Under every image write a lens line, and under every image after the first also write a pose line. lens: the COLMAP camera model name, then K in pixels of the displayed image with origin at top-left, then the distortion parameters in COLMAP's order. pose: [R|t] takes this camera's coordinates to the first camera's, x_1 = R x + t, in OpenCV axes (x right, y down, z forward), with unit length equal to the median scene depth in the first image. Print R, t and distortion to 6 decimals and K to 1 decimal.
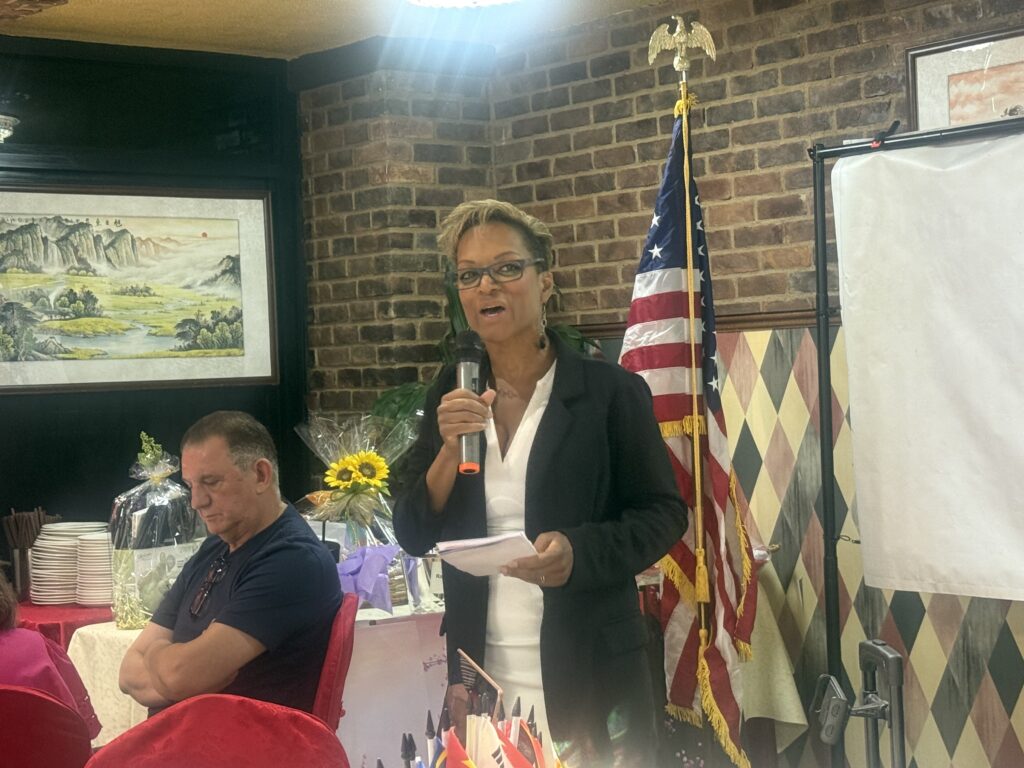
lens RADIAL K [[2008.3, 0, 516.4], [0, 2008.3, 382.5], [0, 0, 1]] dist [0.125003, 0.000000]
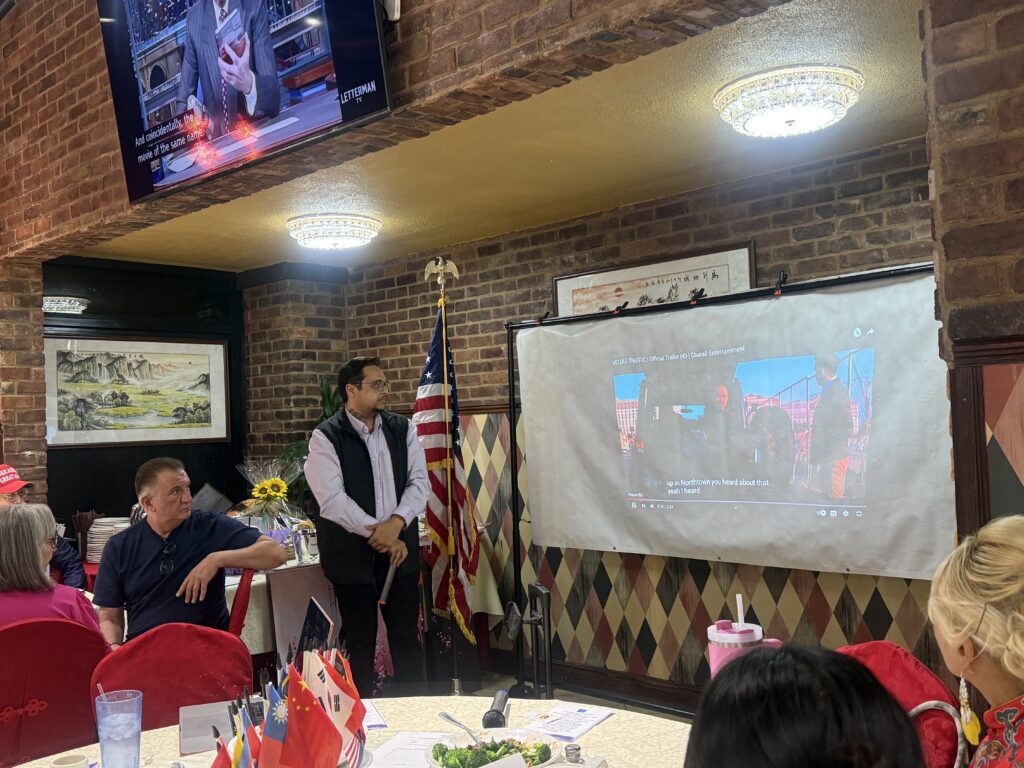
lens RADIAL K [[984.8, 0, 516.0], [0, 984.8, 382.0], [0, 0, 1]] dist [0.062005, 0.000000]
pose [[0.988440, 0.007834, 0.151411, 0.007576], [0.000257, 0.998576, -0.053345, -0.006198], [-0.151613, 0.052767, 0.987030, 0.035150]]
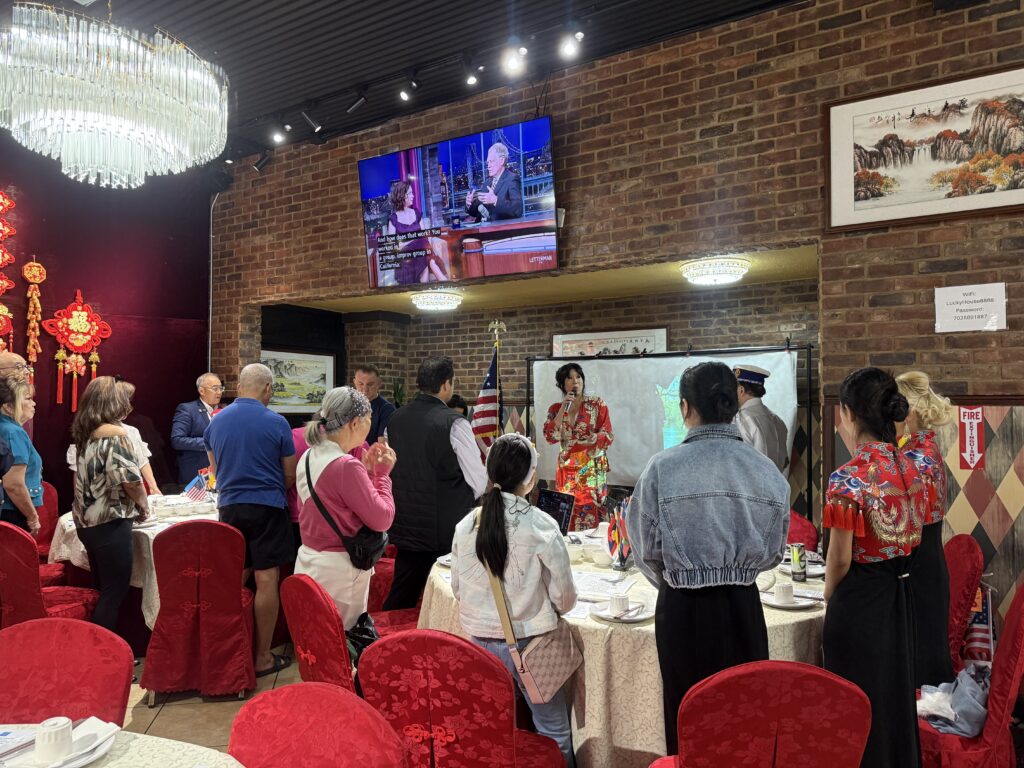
lens RADIAL K [[718.2, 0, 511.0], [0, 718.2, 395.5], [0, 0, 1]] dist [0.043425, -0.061060]
pose [[0.943323, 0.051065, 0.327924, -0.267977], [-0.041780, 0.998503, -0.035303, -0.001943], [-0.329236, 0.019601, 0.944044, -0.183036]]
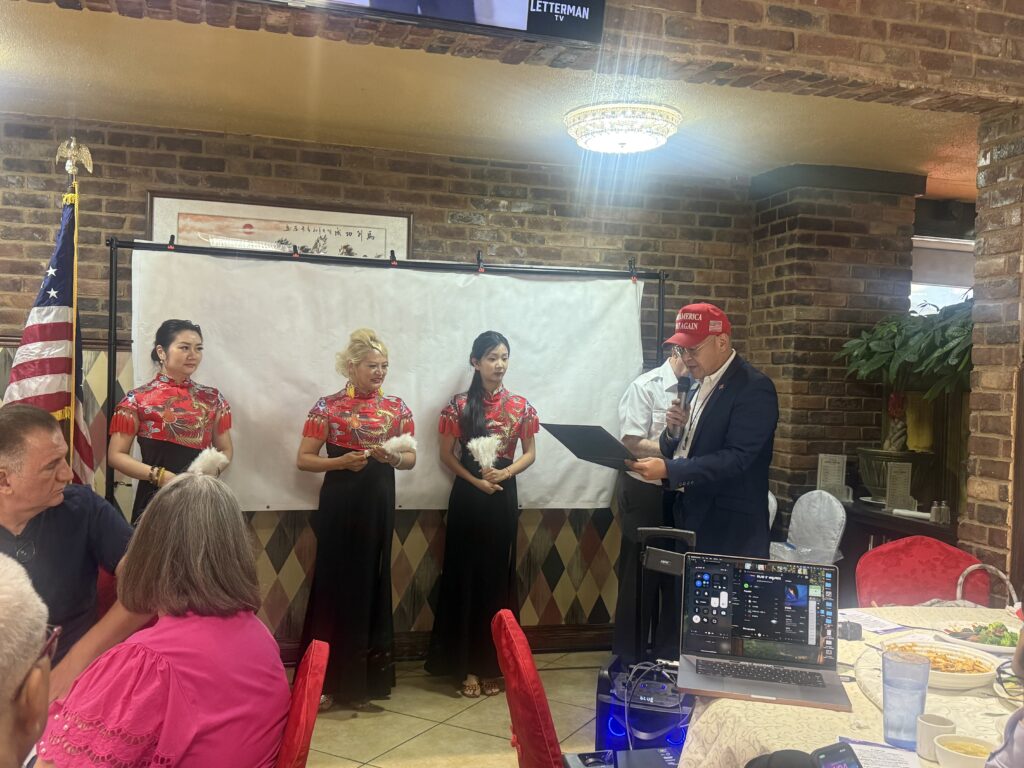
lens RADIAL K [[958.1, 0, 513.0], [0, 958.1, 390.9], [0, 0, 1]] dist [0.061153, 0.000000]
pose [[0.362371, 0.034270, 0.931404, -0.400996], [-0.040653, 0.998954, -0.020939, 0.005697], [-0.931147, -0.030277, 0.363385, 0.378953]]
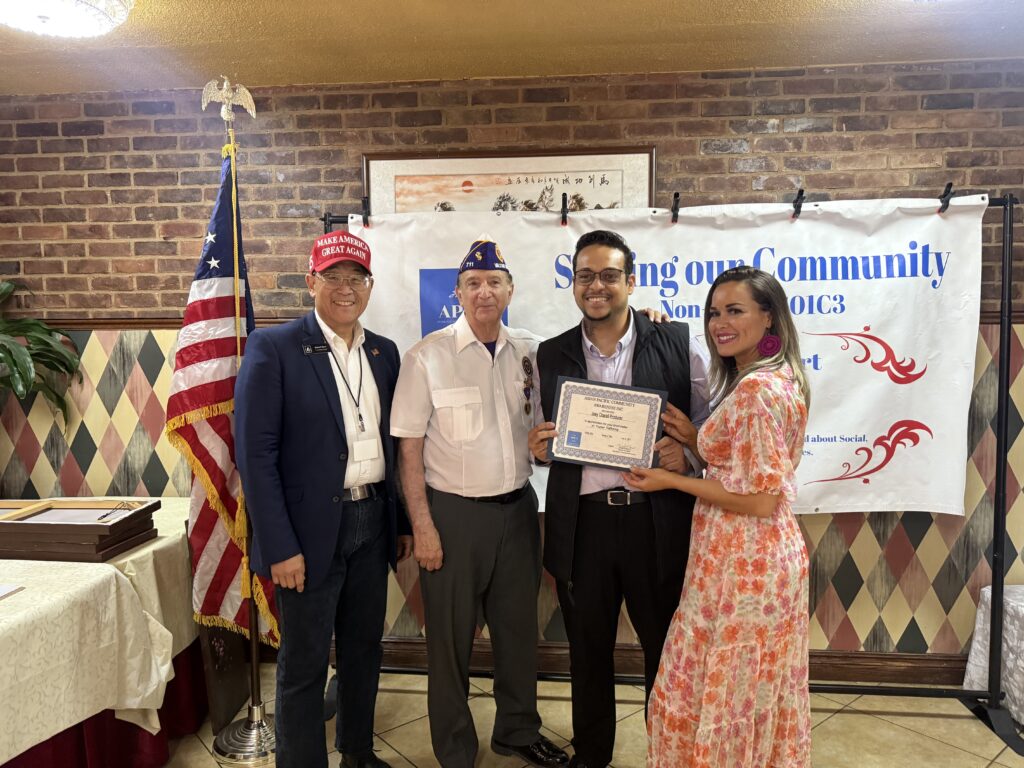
lens RADIAL K [[718.2, 0, 522.7], [0, 718.2, 385.4], [0, 0, 1]] dist [0.043425, -0.061060]
pose [[0.672452, -0.005806, 0.740118, -0.123790], [-0.018987, 0.999505, 0.025091, -0.002748], [-0.739897, -0.030925, 0.672009, 0.480059]]
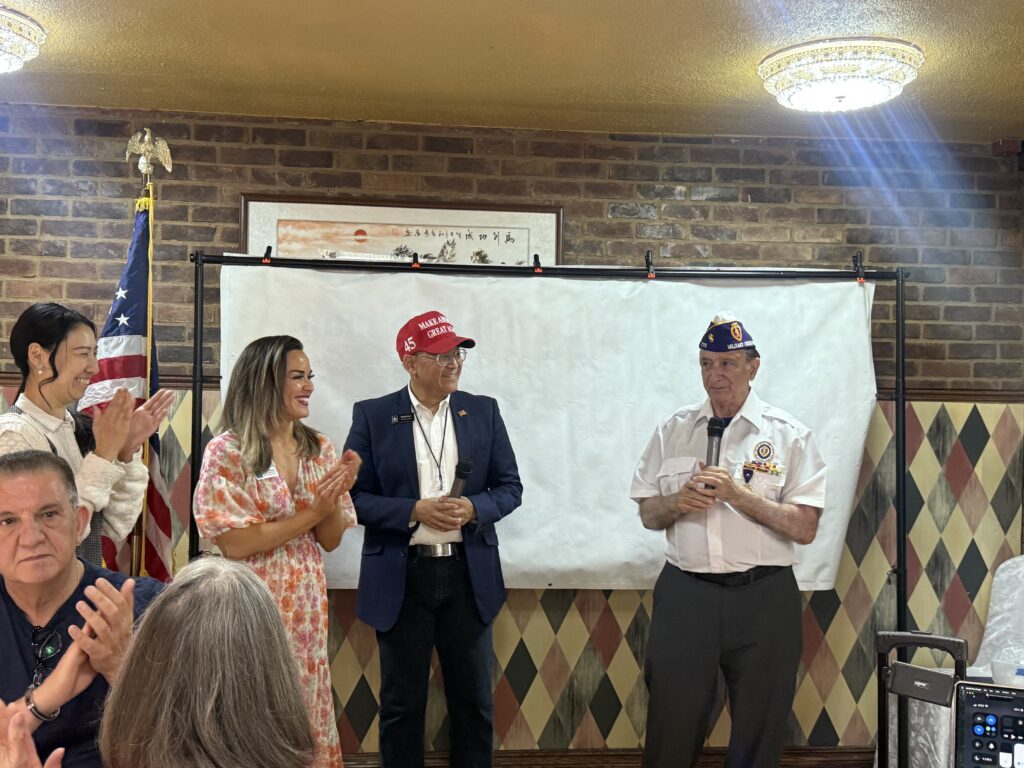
lens RADIAL K [[1147.1, 0, 515.7], [0, 1147.1, 381.4], [0, 0, 1]] dist [0.087980, 0.000000]
pose [[0.510997, 0.066359, 0.857017, -0.343323], [-0.032278, 0.997794, -0.058013, 0.002530], [-0.858976, 0.001982, 0.512012, 0.394280]]
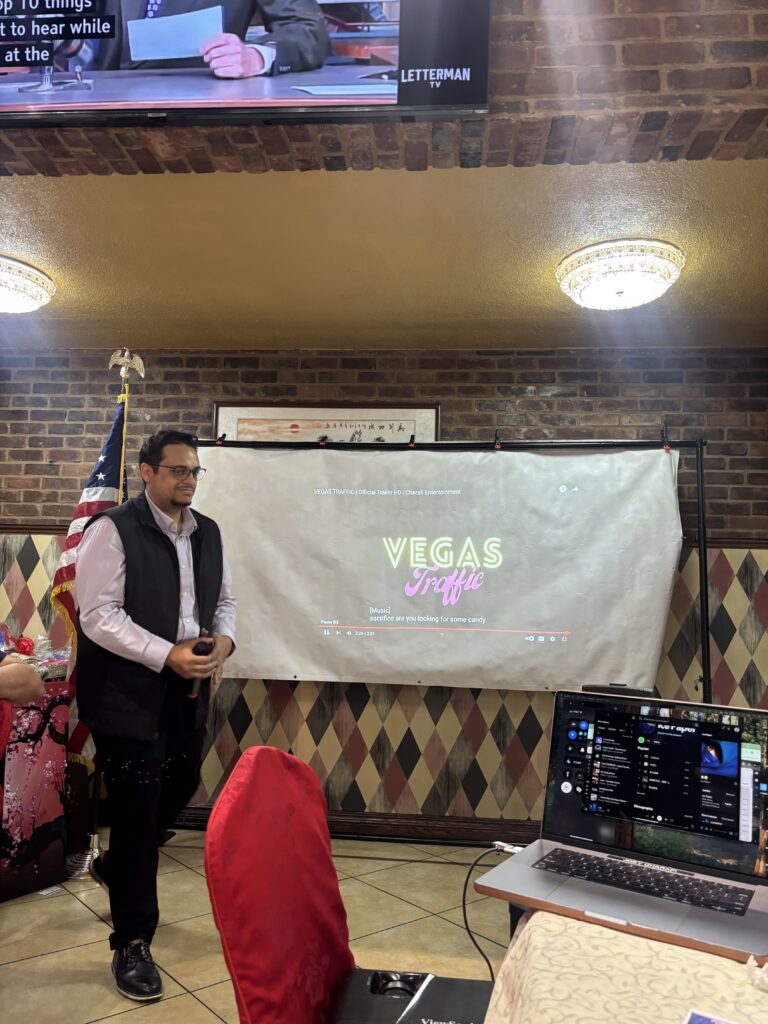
lens RADIAL K [[767.9, 0, 386.3], [0, 767.9, 517.9], [0, 0, 1]] dist [0.034588, -0.039420]
pose [[0.666307, 0.143474, 0.731745, -0.209790], [-0.049918, 0.987696, -0.148205, 0.046849], [-0.744005, 0.062223, 0.665271, 0.341555]]
